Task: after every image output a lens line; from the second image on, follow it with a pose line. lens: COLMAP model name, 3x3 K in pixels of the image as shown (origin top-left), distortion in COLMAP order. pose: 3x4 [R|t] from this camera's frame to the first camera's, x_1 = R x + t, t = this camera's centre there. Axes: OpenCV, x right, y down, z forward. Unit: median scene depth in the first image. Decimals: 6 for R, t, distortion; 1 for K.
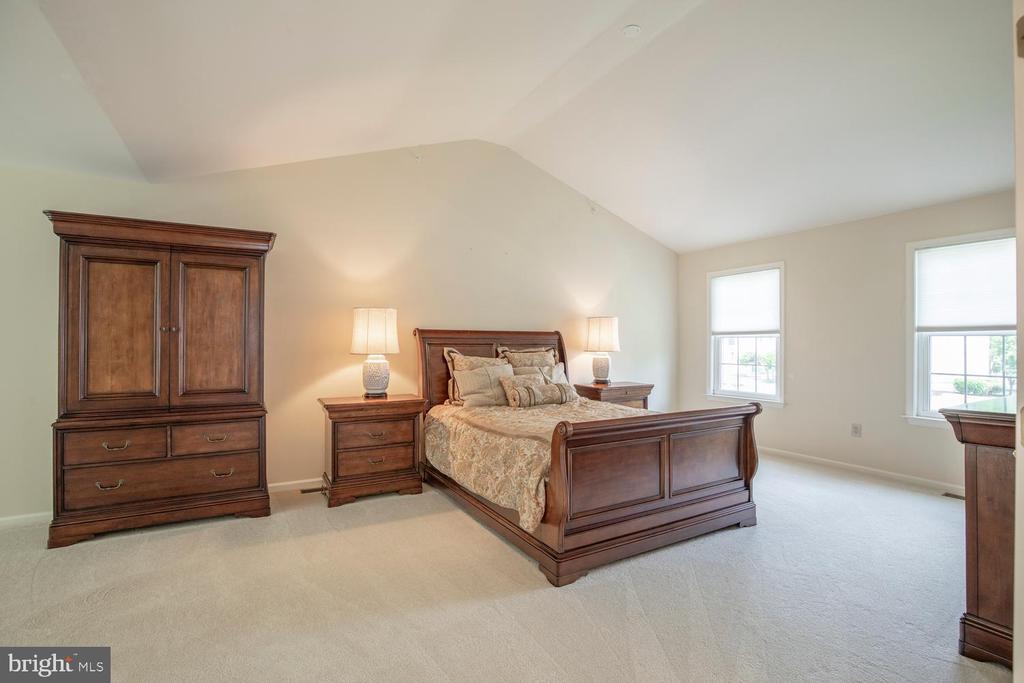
lens RADIAL K [[468.5, 0, 511.2], [0, 468.5, 339.6], [0, 0, 1]] dist [-0.024258, -0.000534]
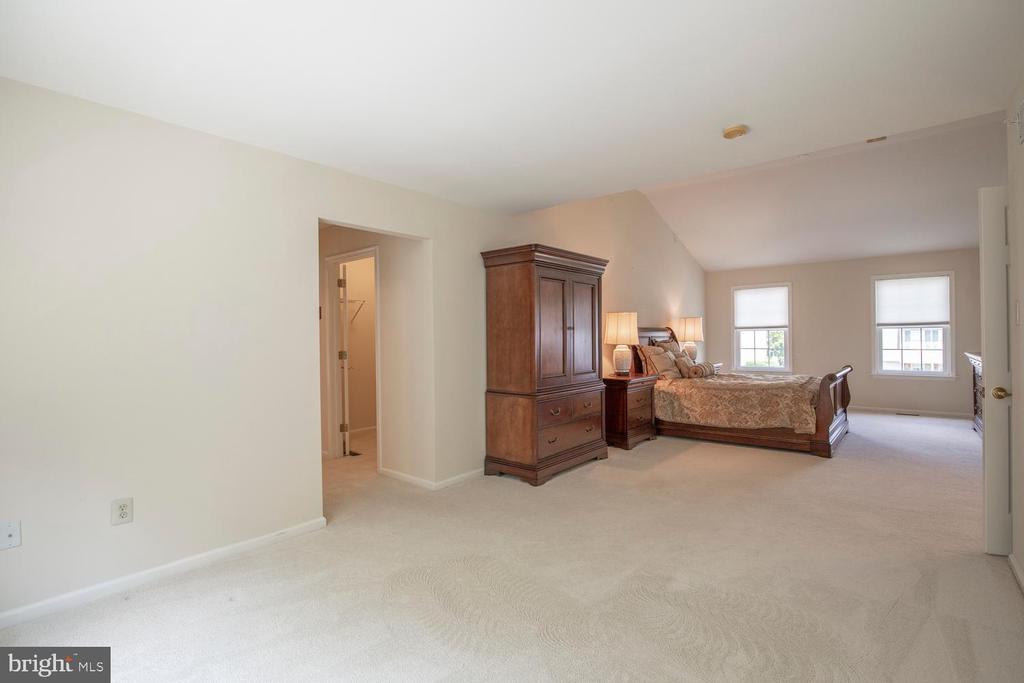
lens RADIAL K [[477.2, 0, 511.4], [0, 477.2, 340.8], [0, 0, 1]] dist [0.002372, 0.000048]
pose [[0.934868, -0.016834, 0.354595, -1.158499], [0.013110, 0.999831, 0.012903, -0.003313], [-0.354752, -0.007414, 0.934931, -0.240352]]
